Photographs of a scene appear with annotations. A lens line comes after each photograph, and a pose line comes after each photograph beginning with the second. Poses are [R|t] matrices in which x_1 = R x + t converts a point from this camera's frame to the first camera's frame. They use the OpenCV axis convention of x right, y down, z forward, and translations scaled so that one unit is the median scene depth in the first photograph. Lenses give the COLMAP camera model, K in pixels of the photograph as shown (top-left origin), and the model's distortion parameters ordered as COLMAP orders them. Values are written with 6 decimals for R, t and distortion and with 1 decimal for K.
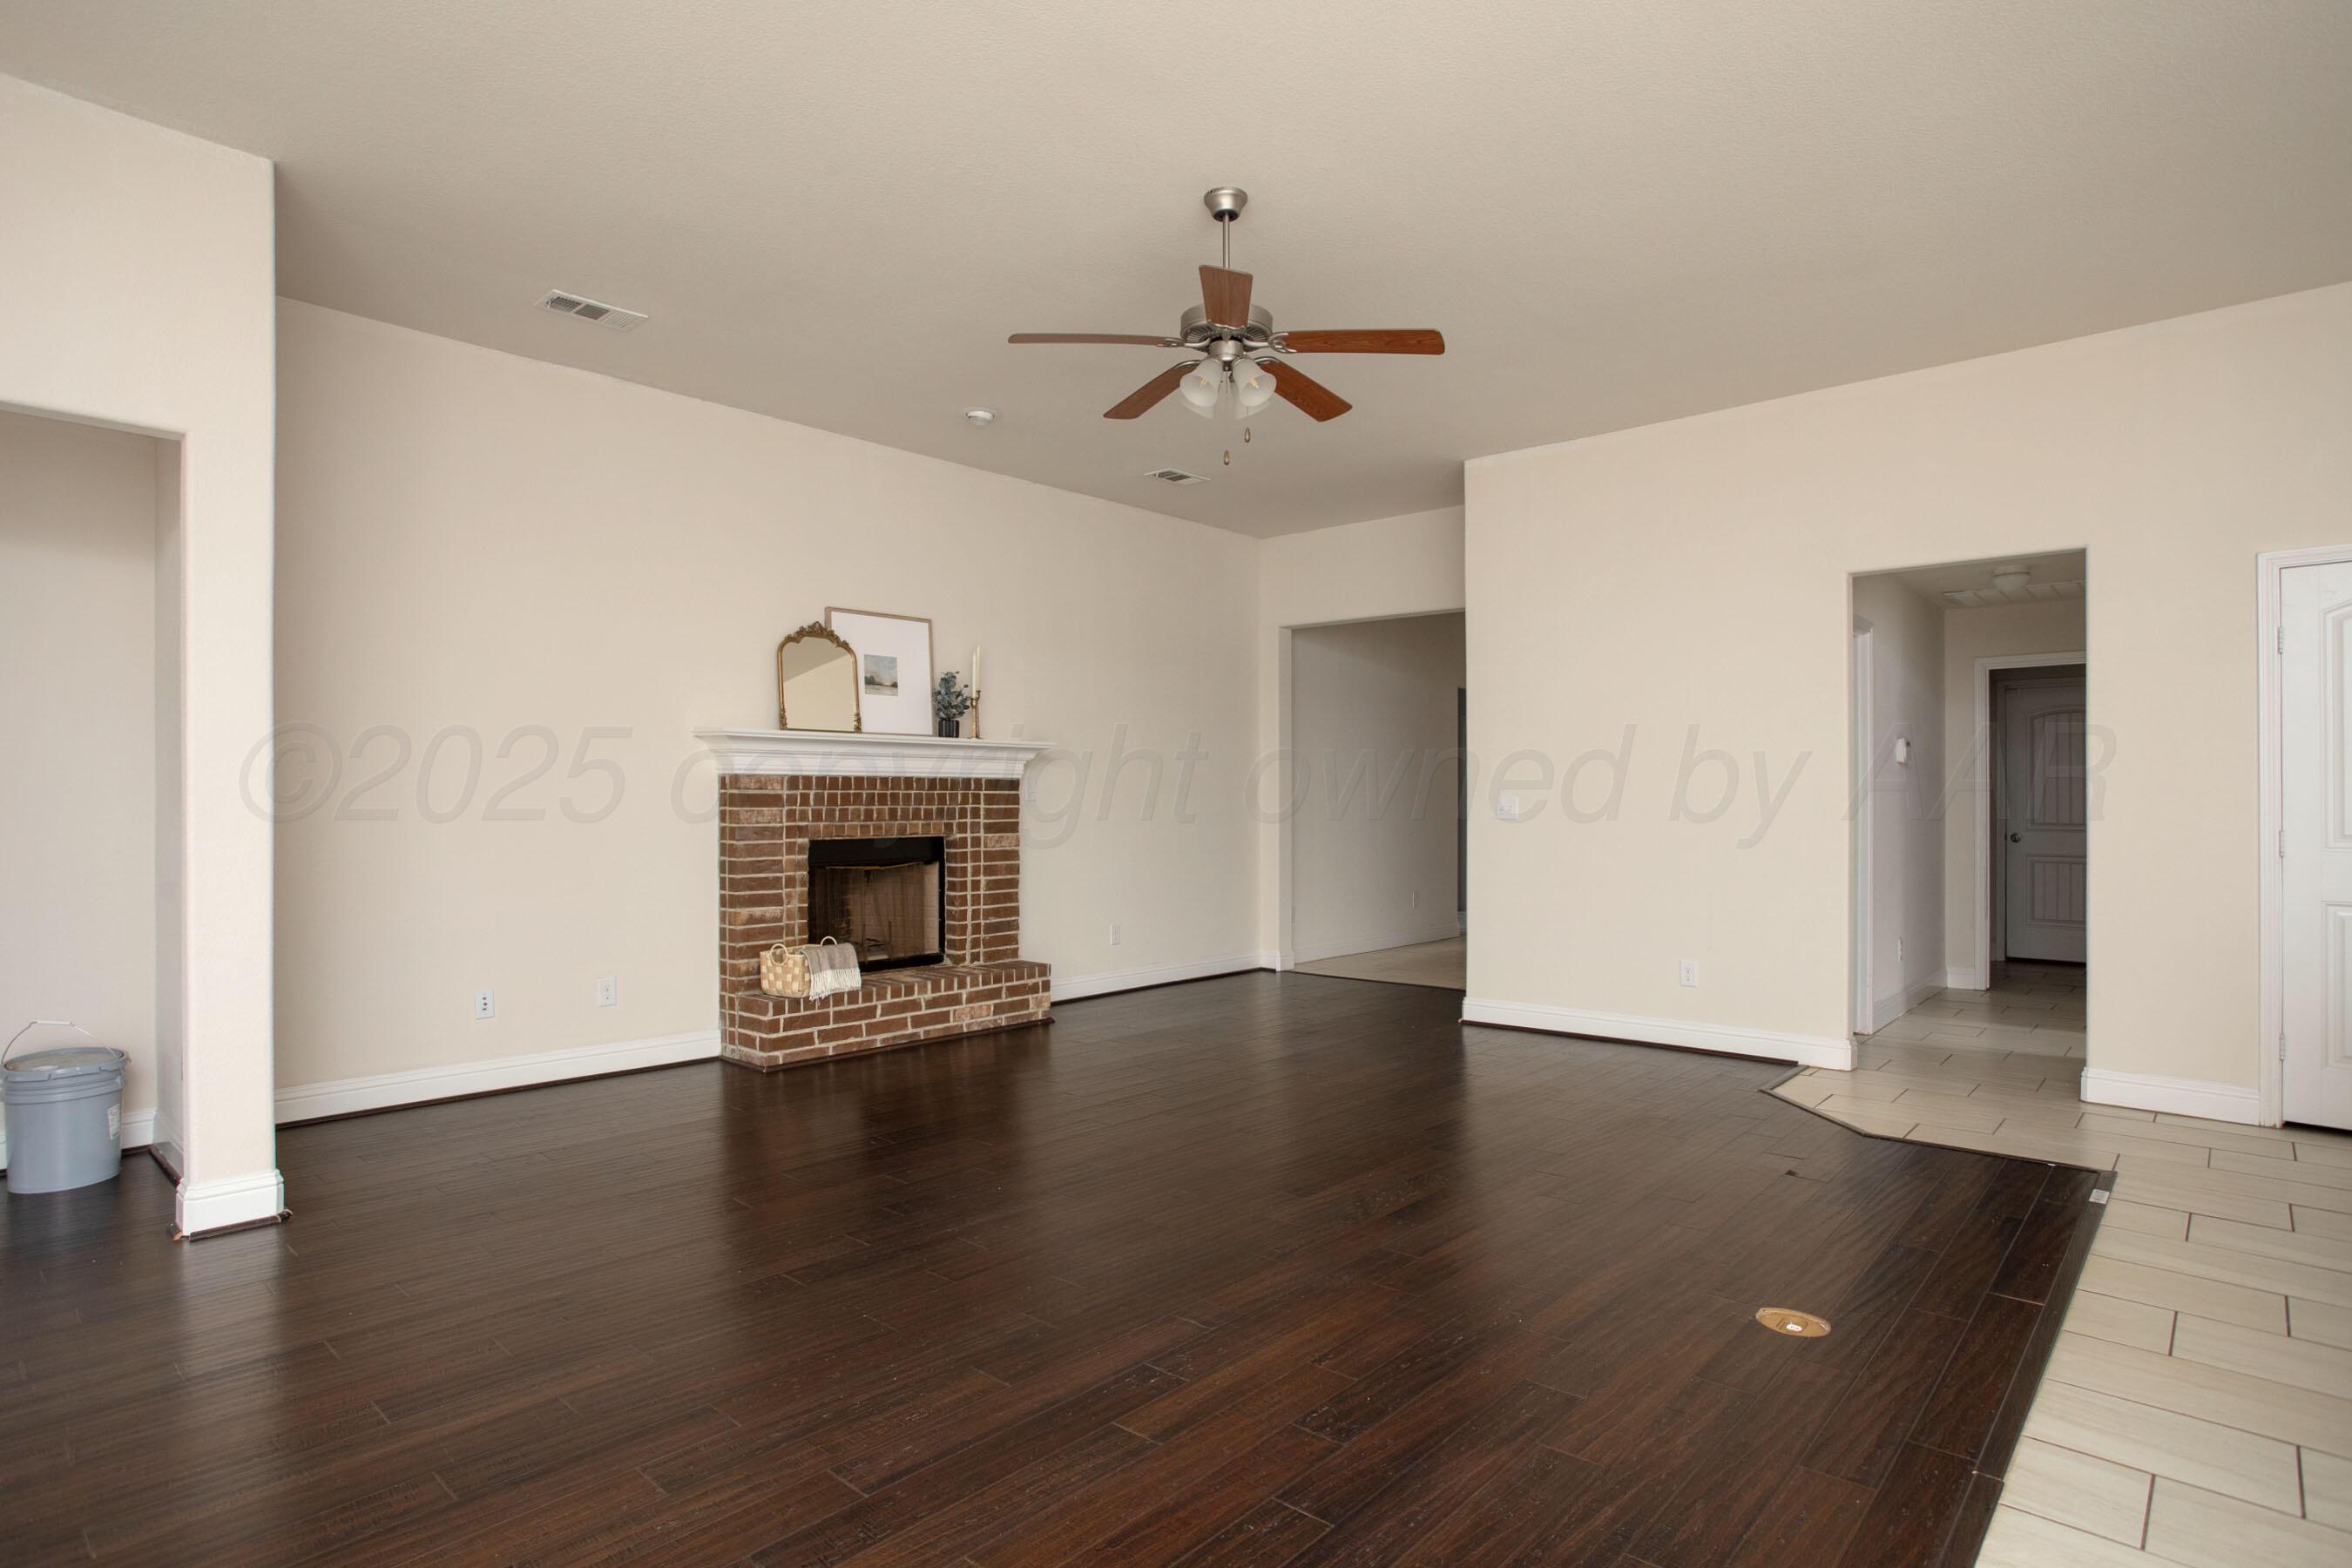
lens RADIAL K [[1285.8, 0, 1169.9], [0, 1285.8, 777.7], [0, 0, 1]] dist [-0.015496, 0.002306]
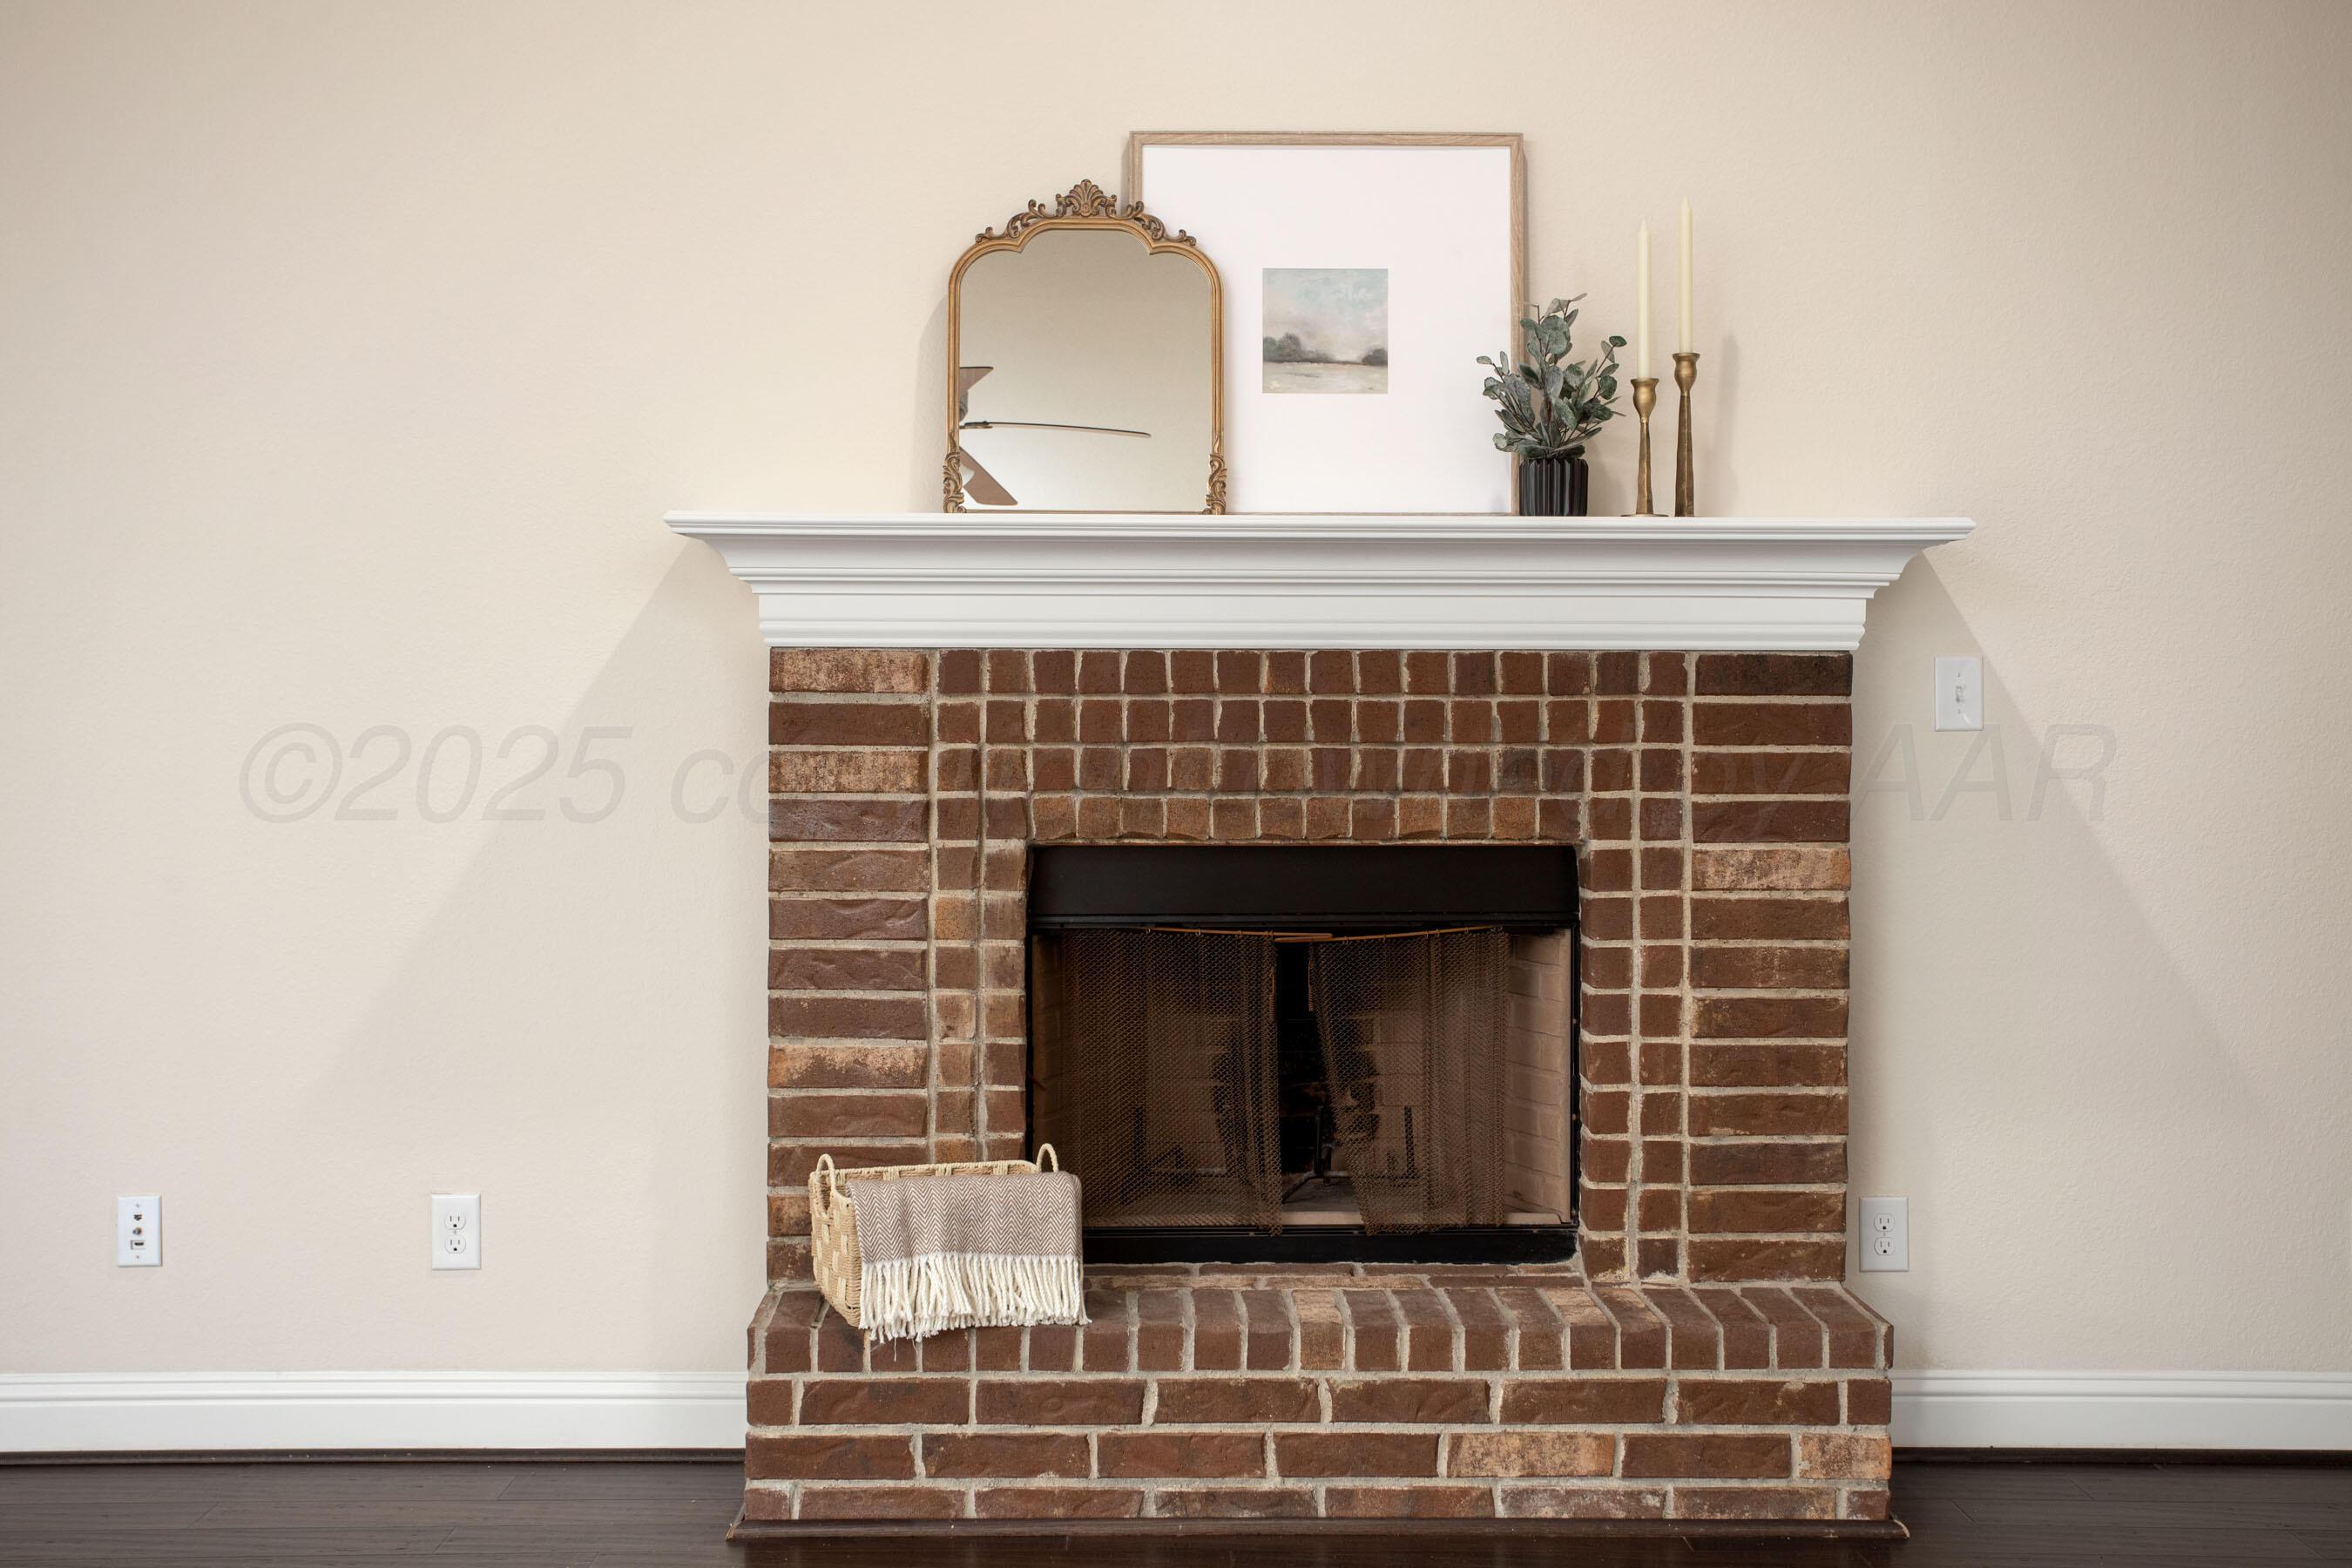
lens RADIAL K [[2635.6, 0, 1183.7], [0, 2635.6, 741.6], [0, 0, 1]] dist [0.030102, 0.000000]
pose [[0.682252, 0.003092, -0.731110, 0.233453], [0.008127, 0.999897, 0.011812, 0.013803], [0.731072, -0.014001, 0.682157, 0.546266]]
